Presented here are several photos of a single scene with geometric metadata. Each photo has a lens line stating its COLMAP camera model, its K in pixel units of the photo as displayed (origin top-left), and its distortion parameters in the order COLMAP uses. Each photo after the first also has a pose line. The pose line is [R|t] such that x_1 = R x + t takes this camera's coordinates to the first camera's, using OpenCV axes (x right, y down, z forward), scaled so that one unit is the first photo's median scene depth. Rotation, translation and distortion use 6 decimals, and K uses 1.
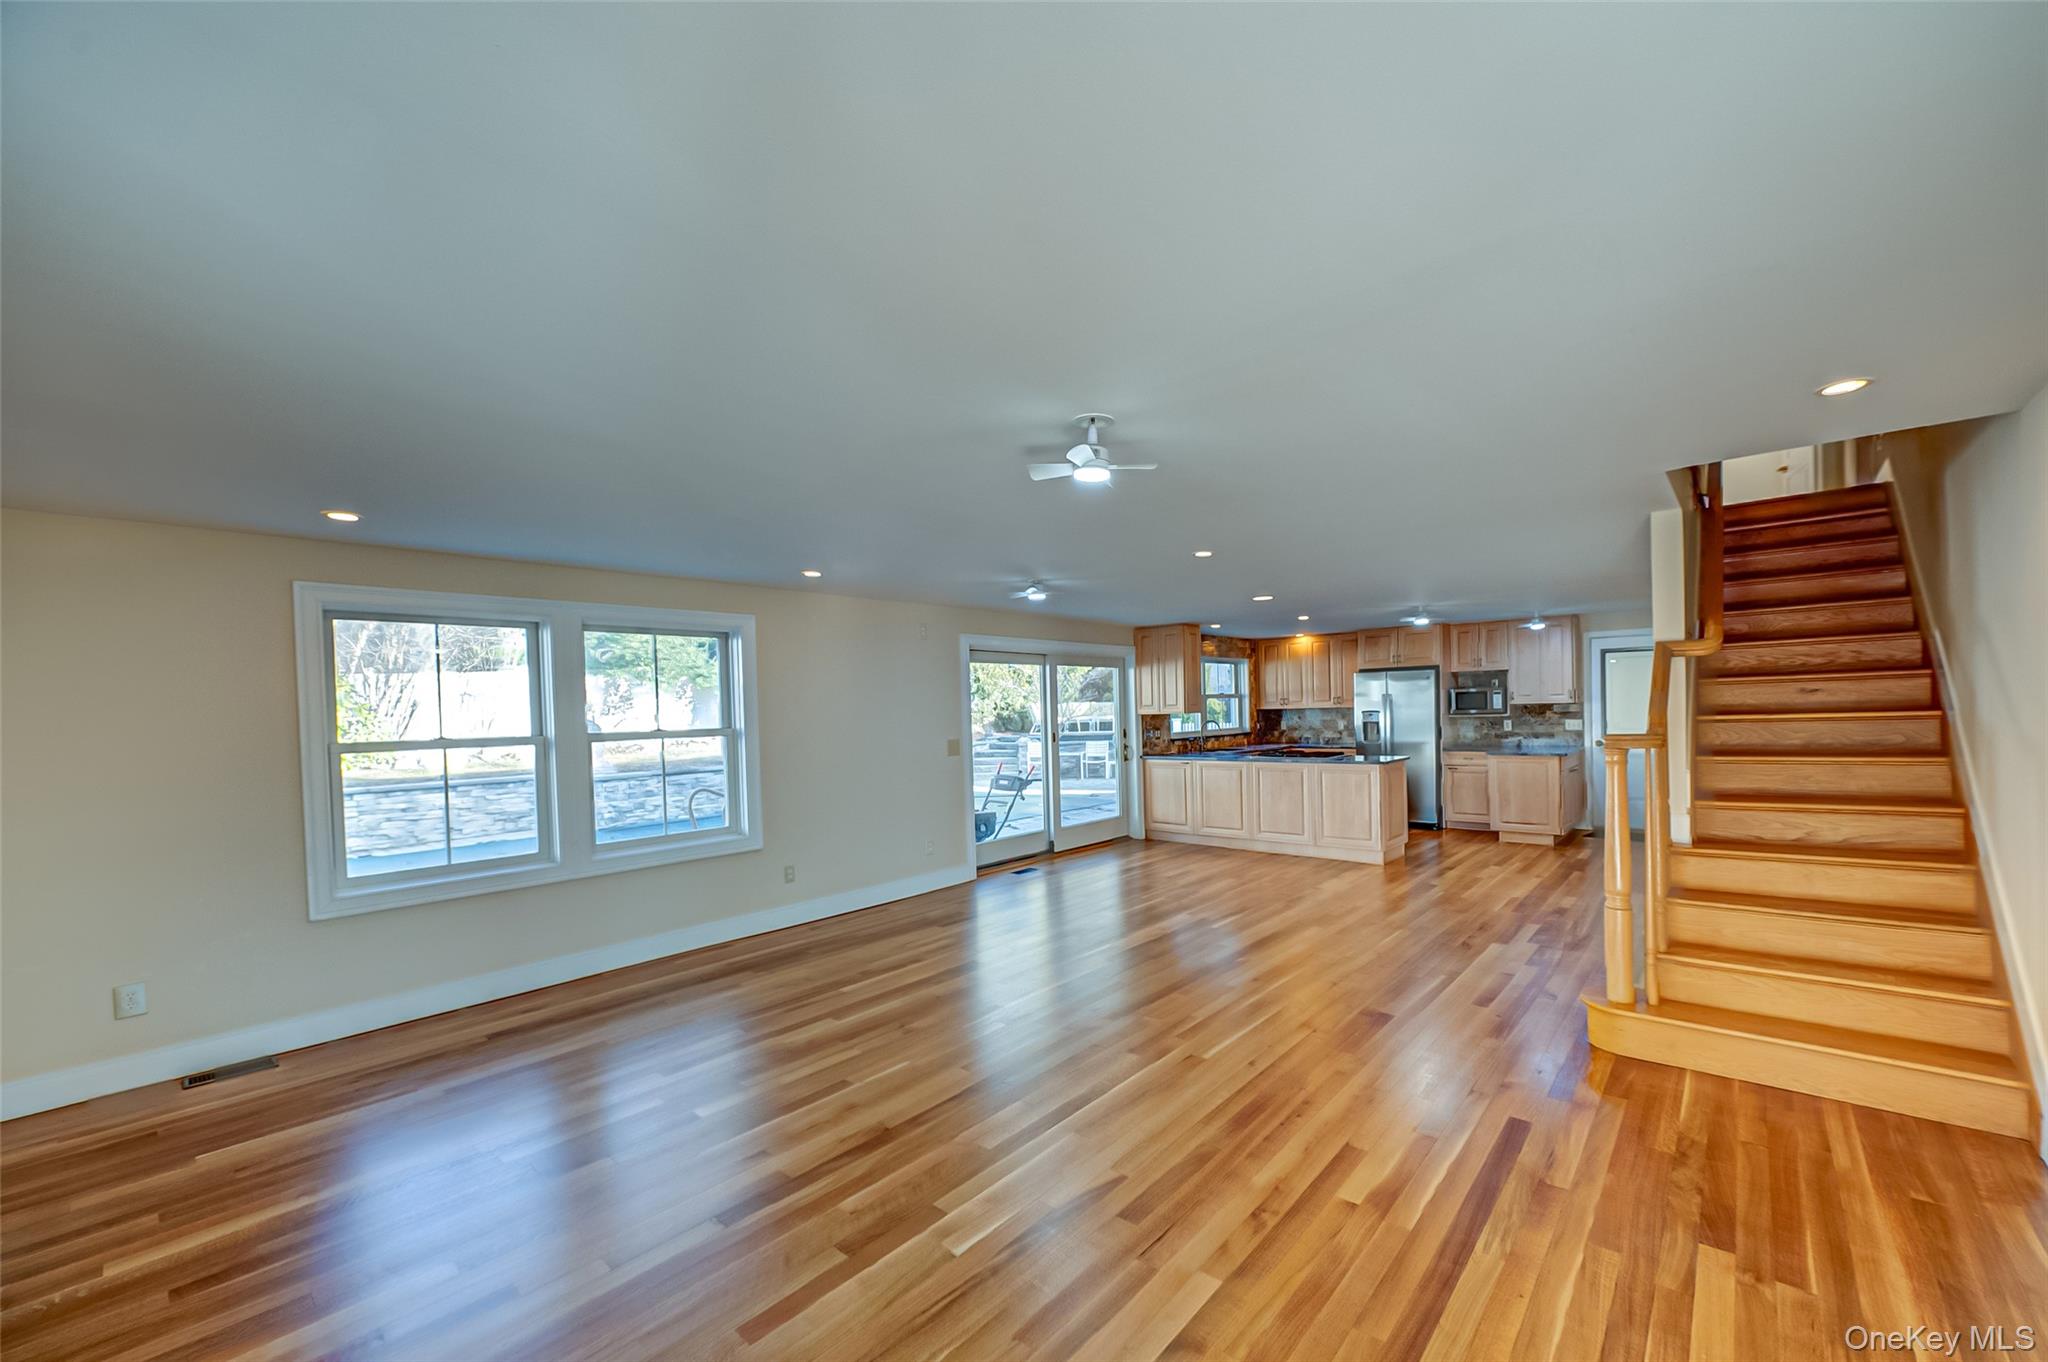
lens RADIAL K [[808.3, 0, 1076.7], [0, 808.3, 725.0], [0, 0, 1]] dist [0.018293, -0.000026]
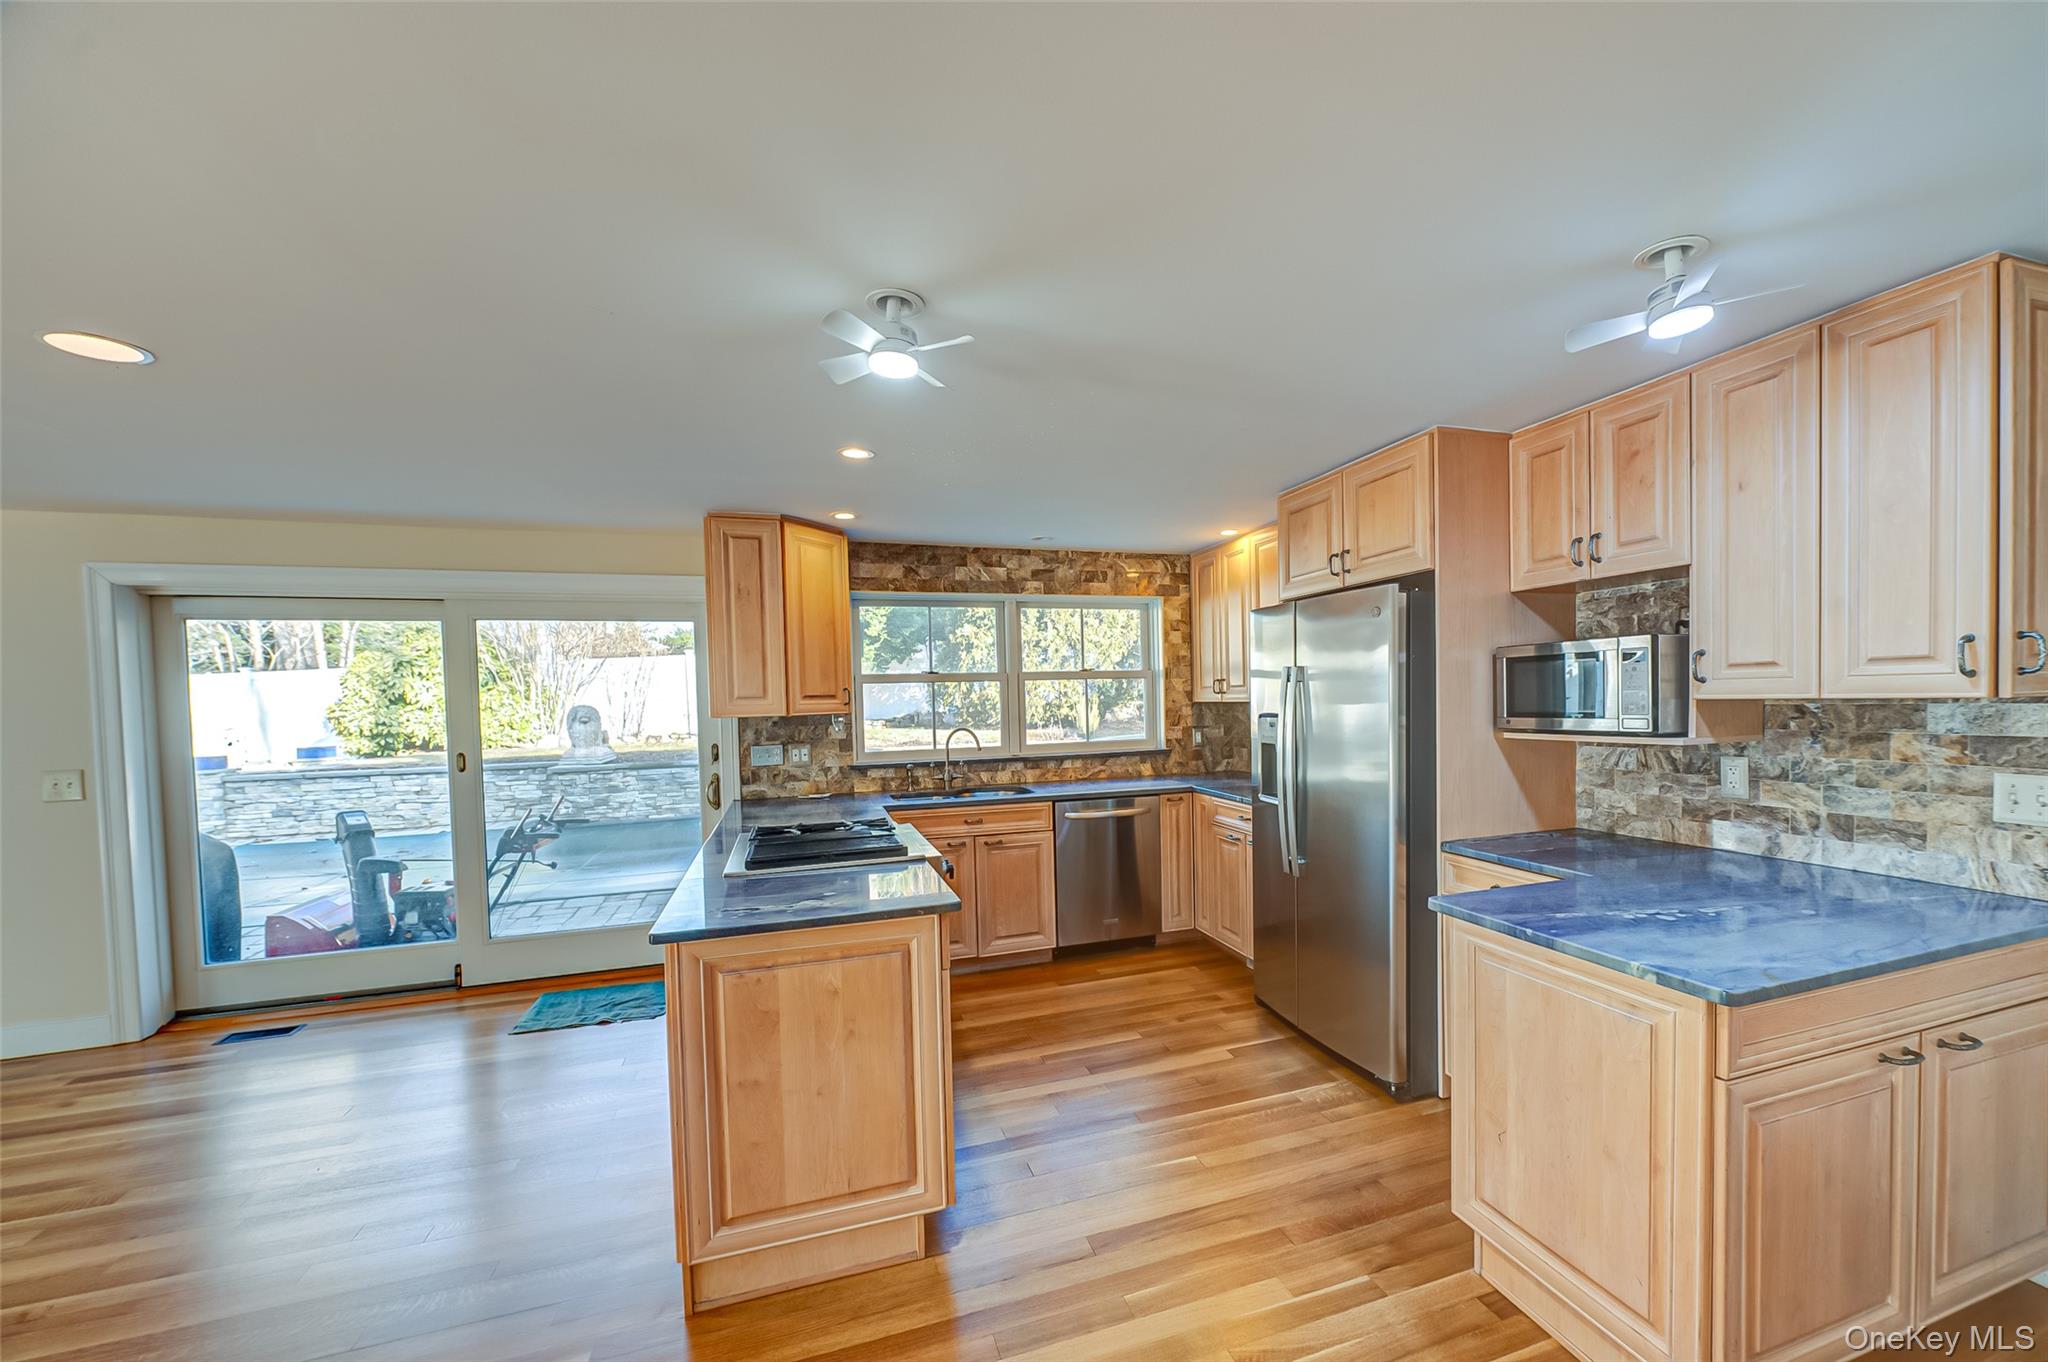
lens RADIAL K [[802.9, 0, 1080.2], [0, 802.9, 724.2], [0, 0, 1]] dist [-0.008970, -0.000155]
pose [[0.857501, 0.022630, -0.513985, 0.489691], [-0.008283, 0.999510, 0.030189, -0.023687], [0.514416, -0.021629, 0.857268, 0.676017]]
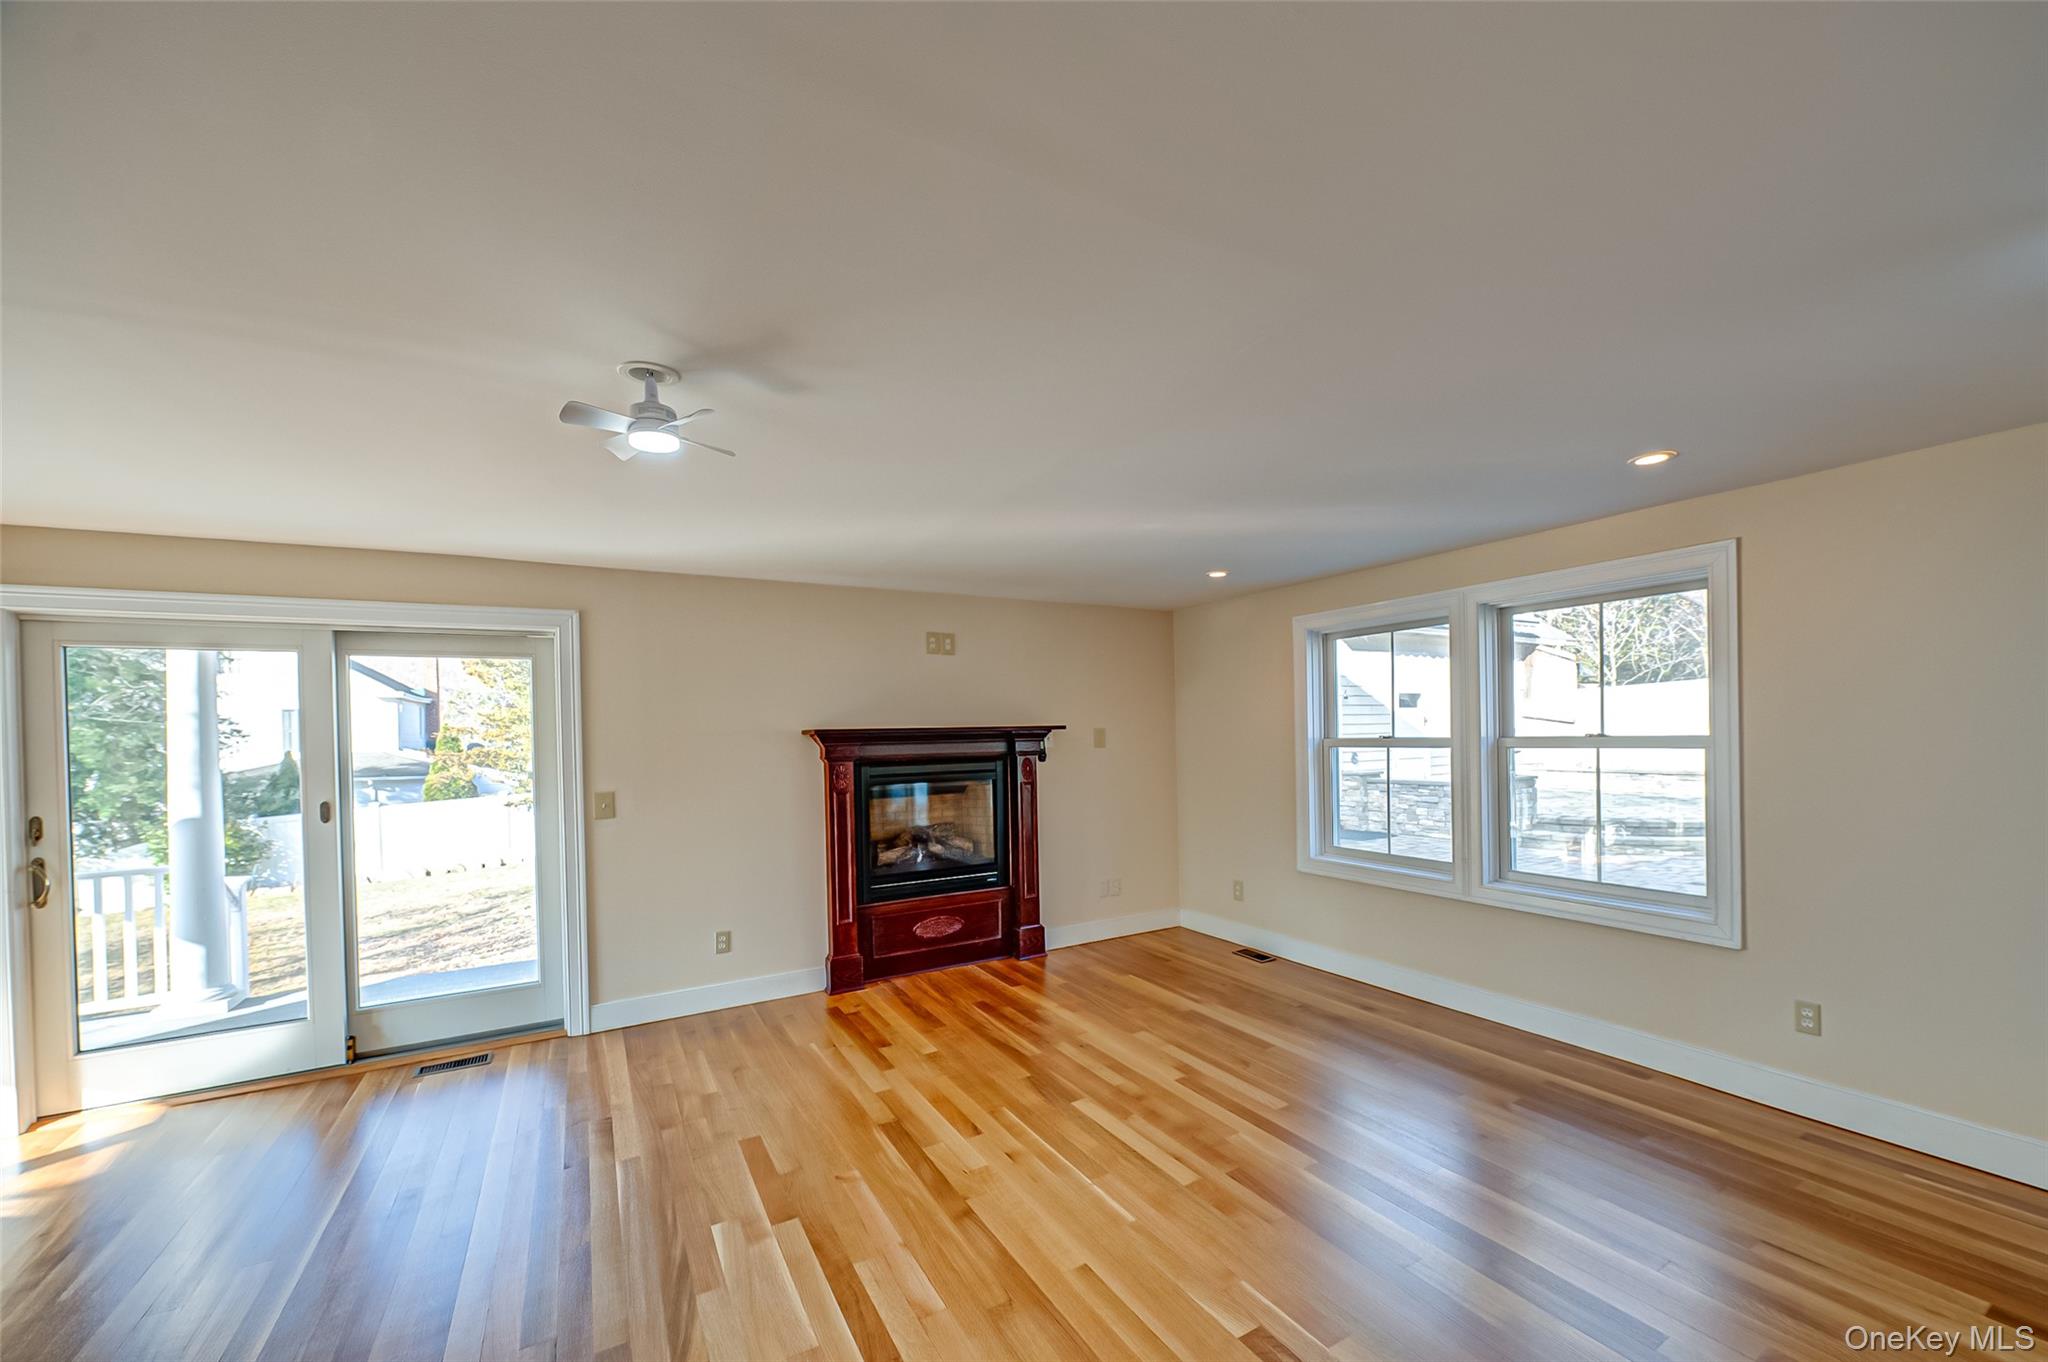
lens RADIAL K [[802.6, 0, 1076.6], [0, 802.6, 739.8], [0, 0, 1]] dist [-0.007964, -0.000187]
pose [[-0.322546, 0.040228, -0.945699, 0.171005], [0.009550, 0.999184, 0.039246, -0.012428], [0.946506, 0.003627, -0.322667, 0.445110]]
